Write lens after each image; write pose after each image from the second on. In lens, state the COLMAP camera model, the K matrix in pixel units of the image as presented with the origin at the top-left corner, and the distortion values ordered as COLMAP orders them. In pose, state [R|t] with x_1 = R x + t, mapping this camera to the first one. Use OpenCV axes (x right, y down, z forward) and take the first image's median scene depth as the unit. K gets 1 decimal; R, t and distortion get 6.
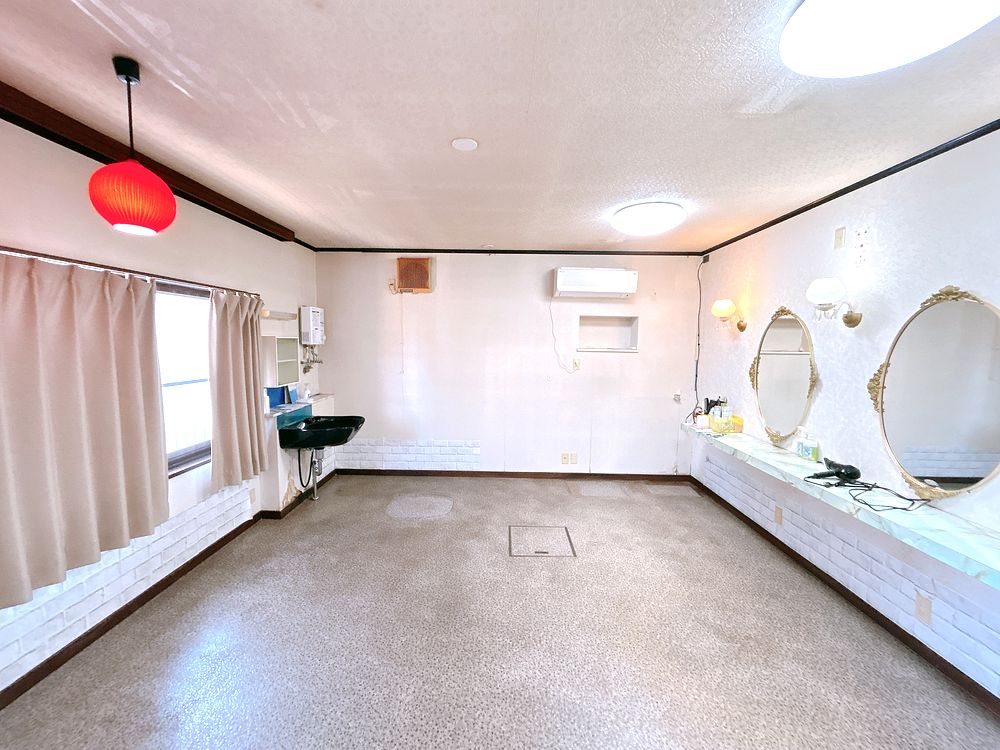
lens RADIAL K [[399.7, 0, 498.4], [0, 399.7, 374.0], [0, 0, 1]] dist [0.000671, 0.000141]
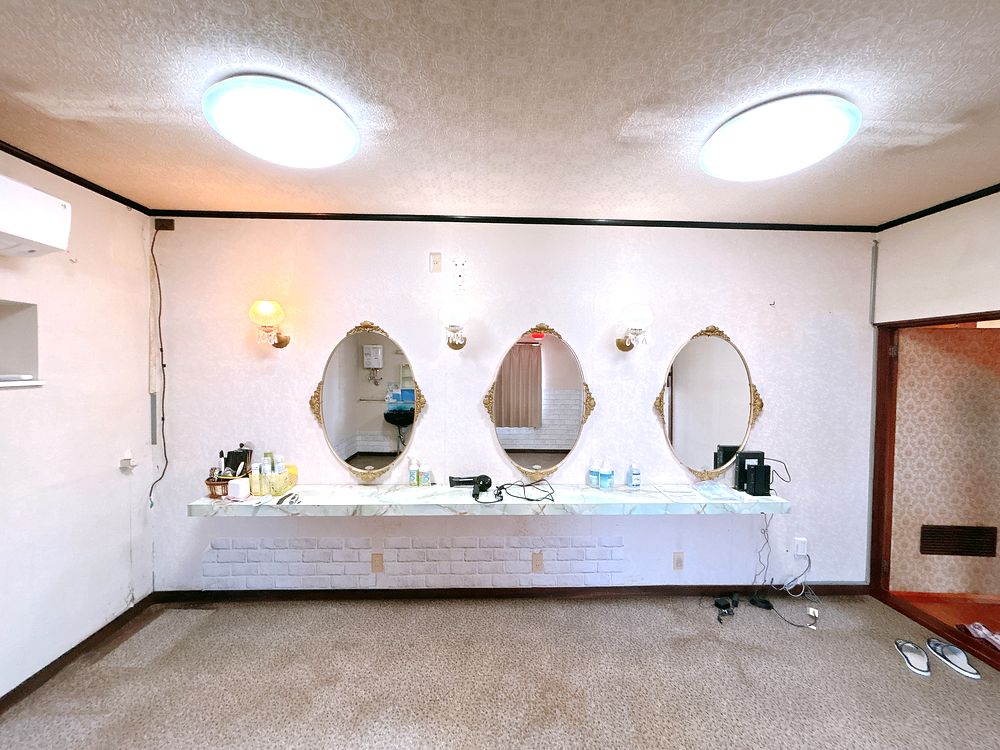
lens RADIAL K [[399.7, 0, 498.4], [0, 399.7, 374.0], [0, 0, 1]] dist [0.000671, 0.000141]
pose [[-0.044255, -0.038184, 0.998290, -0.167353], [0.074943, 0.996327, 0.041431, -0.072489], [-0.996205, 0.076649, -0.041231, 0.781899]]
